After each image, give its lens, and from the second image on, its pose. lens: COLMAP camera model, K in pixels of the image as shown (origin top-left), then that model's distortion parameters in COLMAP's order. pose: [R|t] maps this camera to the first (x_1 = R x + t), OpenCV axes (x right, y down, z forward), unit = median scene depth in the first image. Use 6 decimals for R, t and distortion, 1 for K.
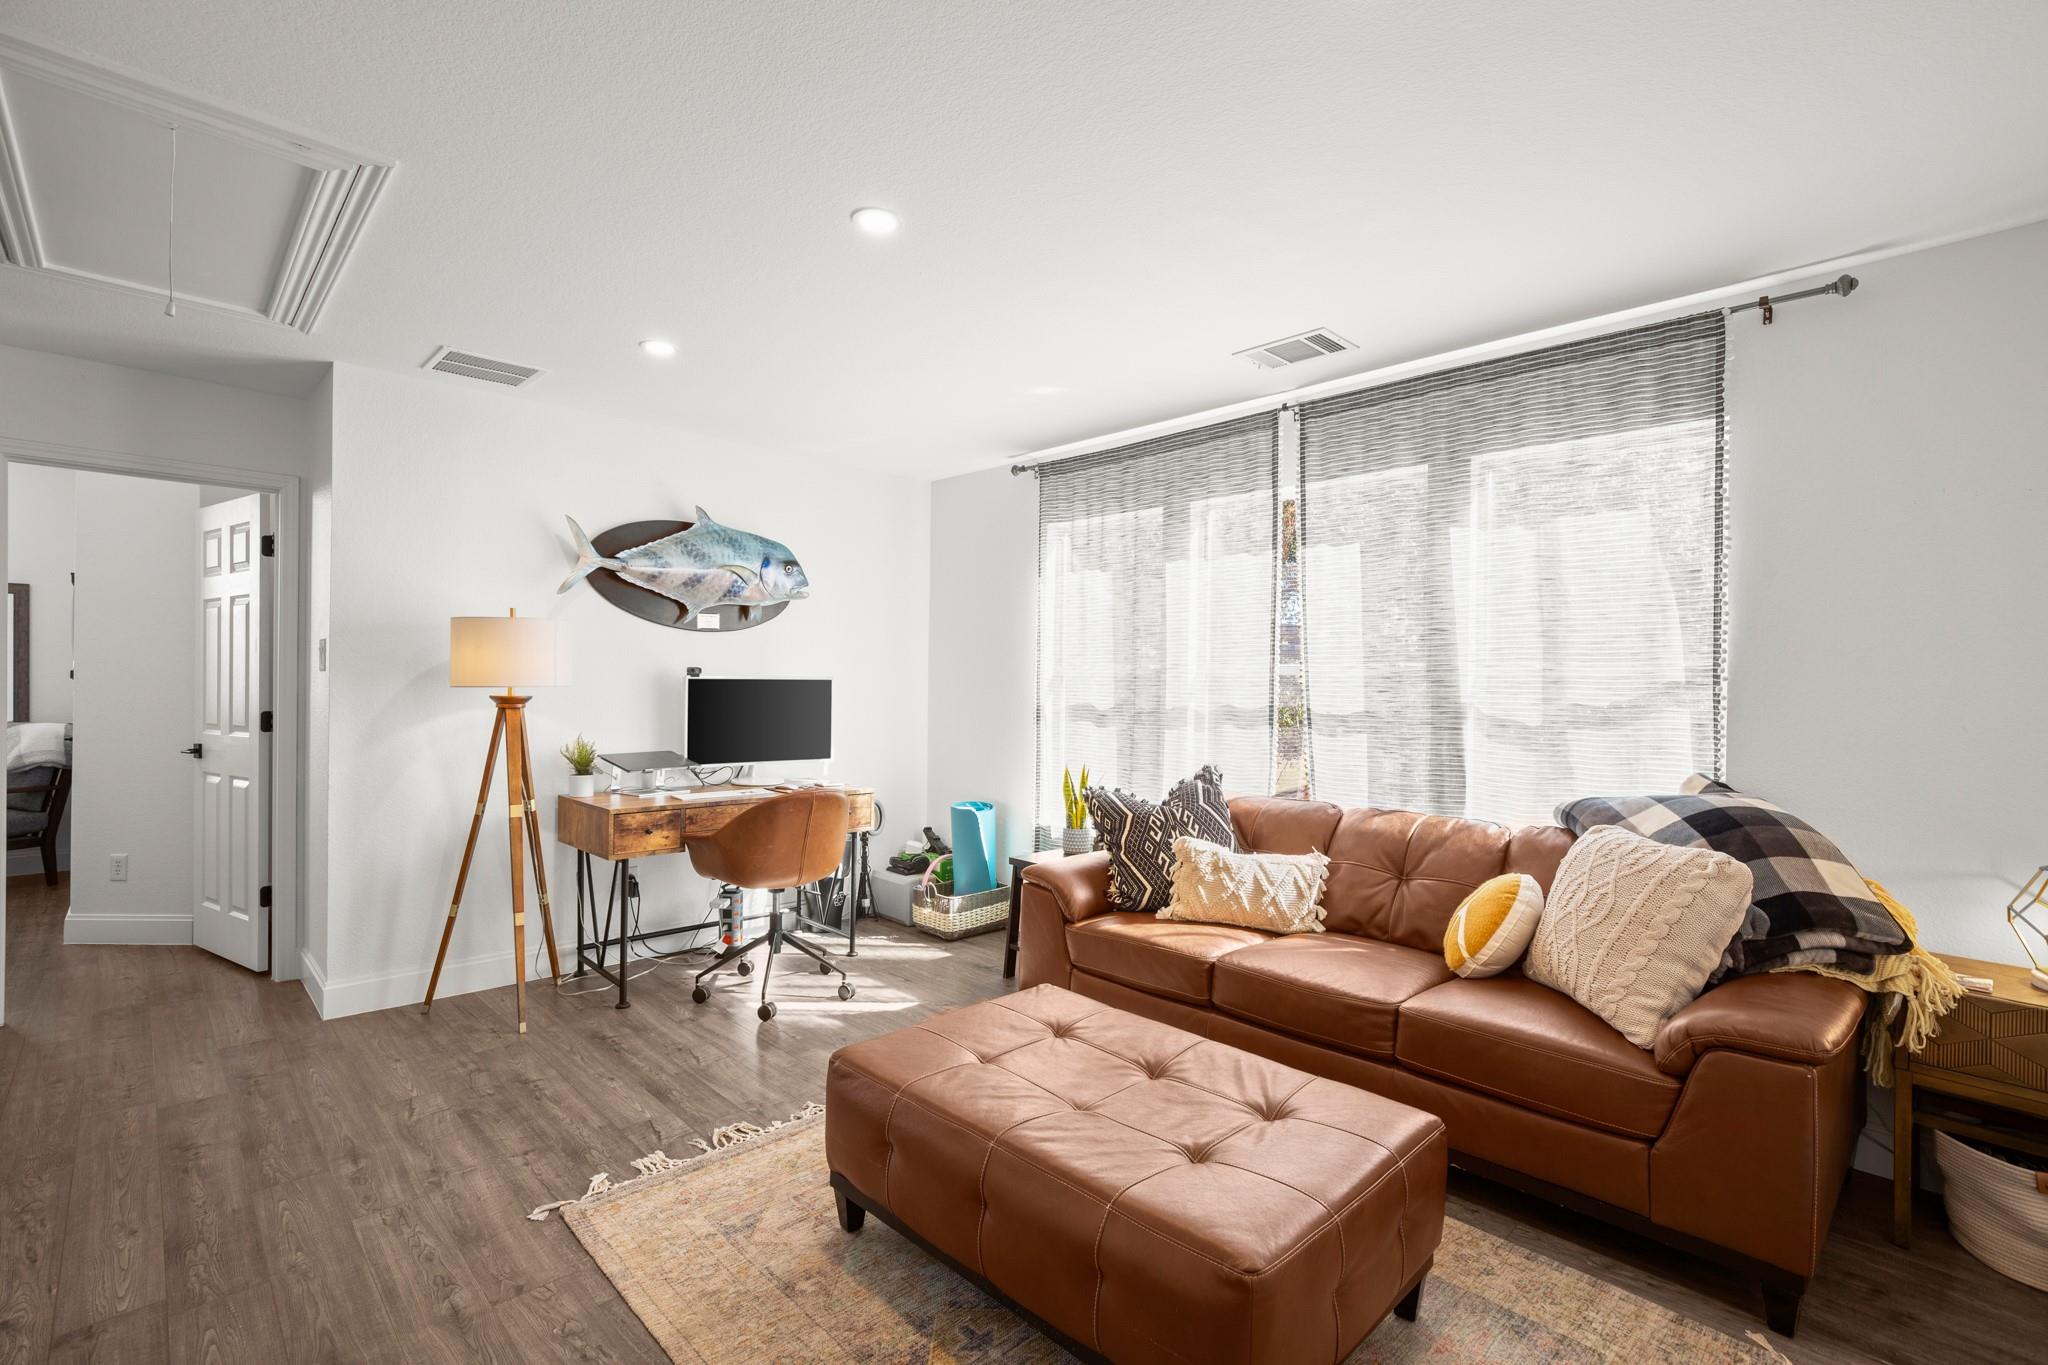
lens RADIAL K [[932.5, 0, 1031.9], [0, 932.5, 678.9], [0, 0, 1]] dist [-0.004067, 0.000704]
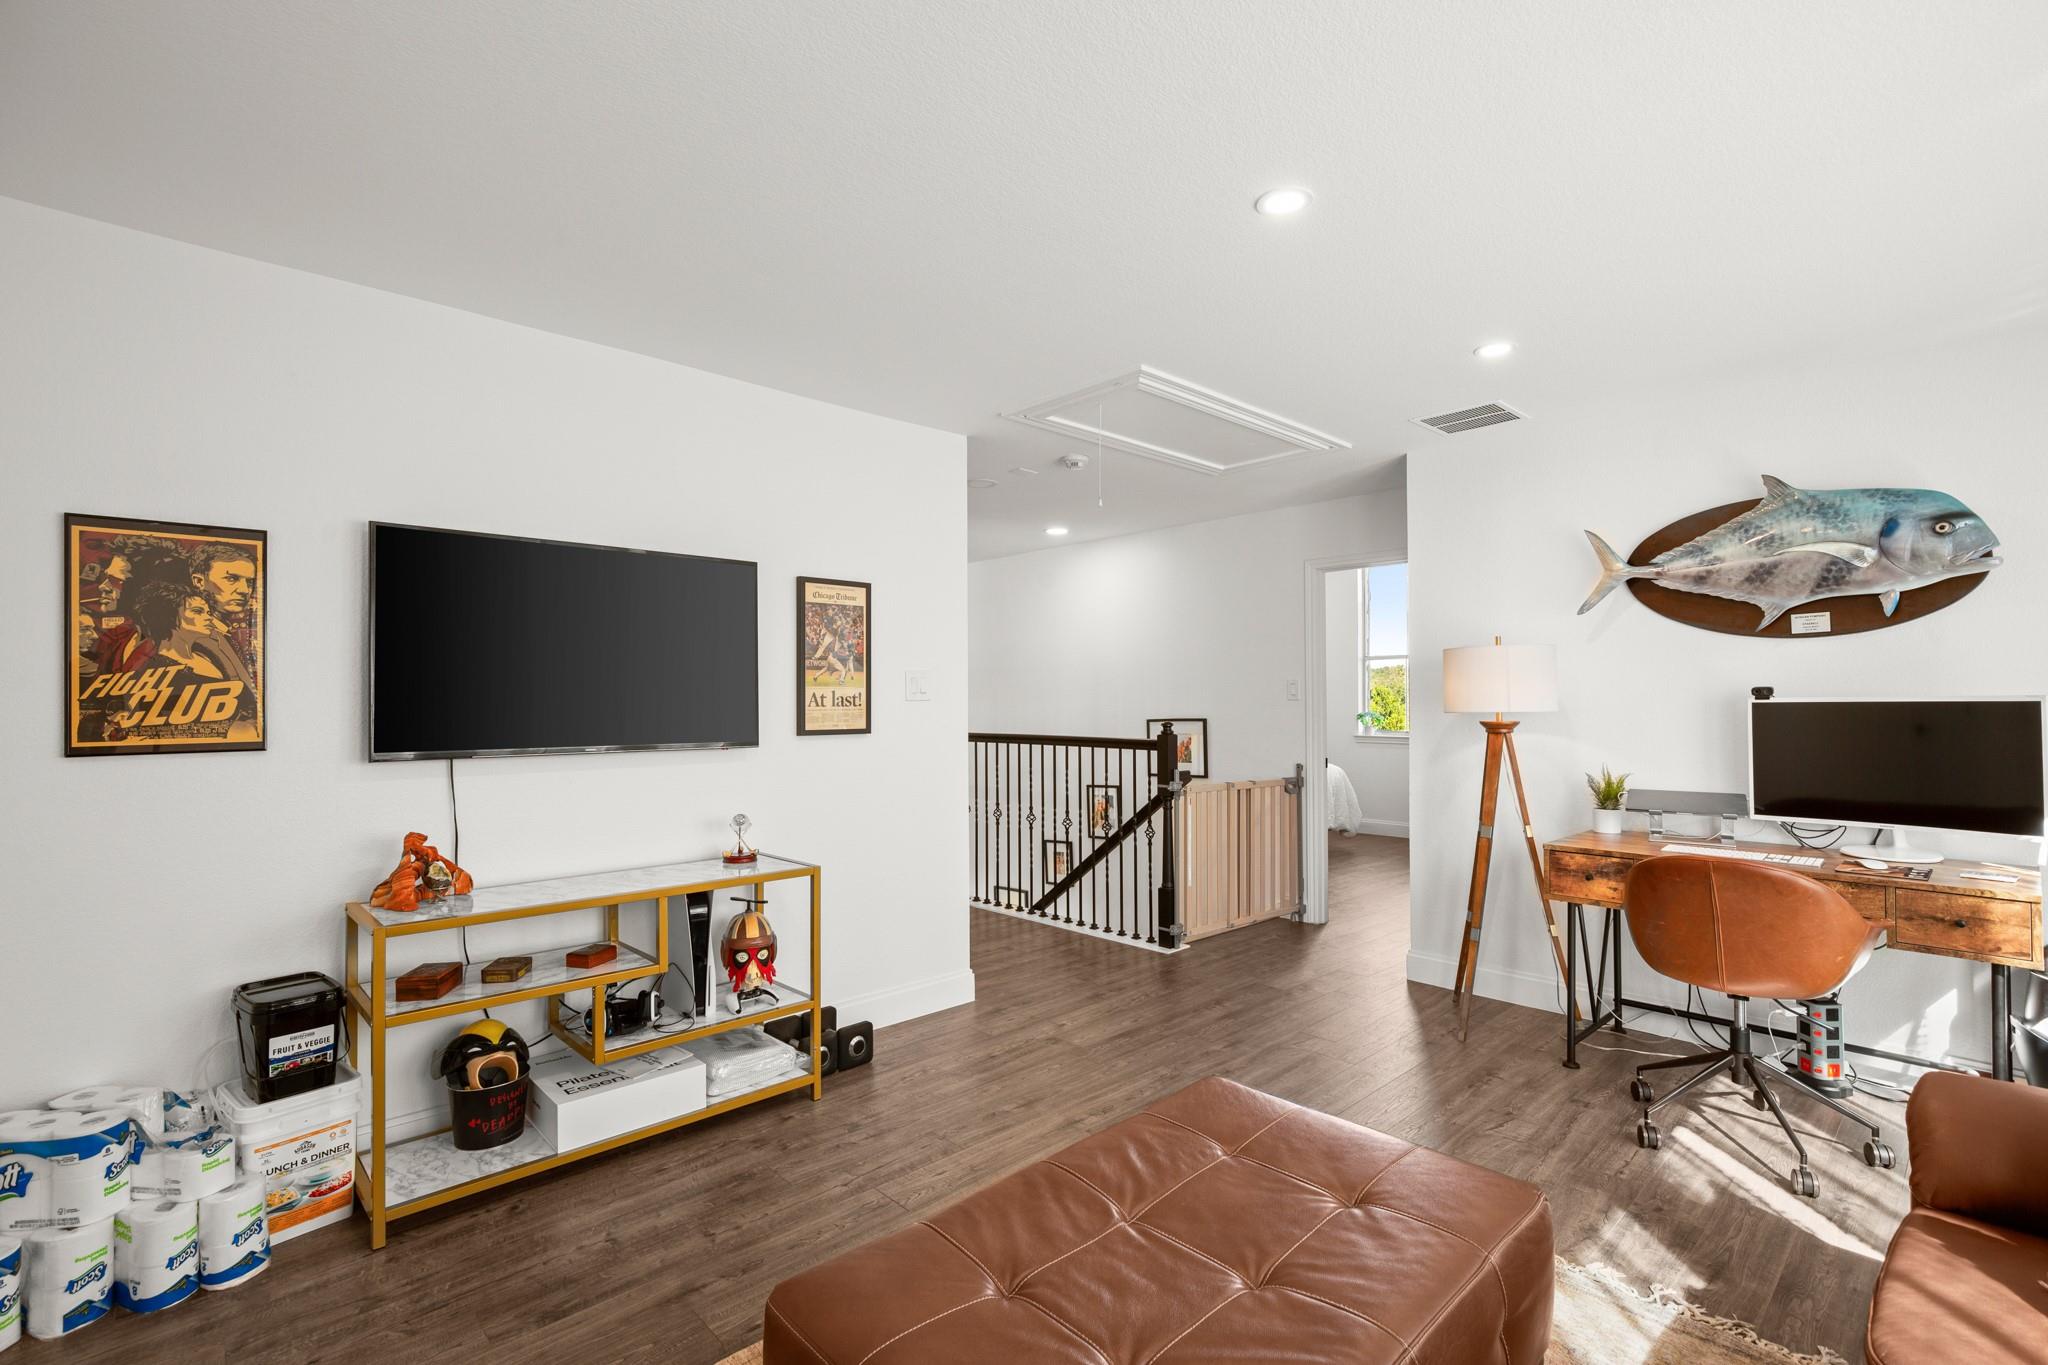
lens RADIAL K [[932.5, 0, 1031.6], [0, 932.5, 687.1], [0, 0, 1]] dist [-0.004067, 0.000704]
pose [[-0.022306, -0.026059, -0.999412, 0.426722], [0.009122, 0.999613, -0.026268, 0.002407], [0.999710, -0.009703, -0.022060, 0.437285]]
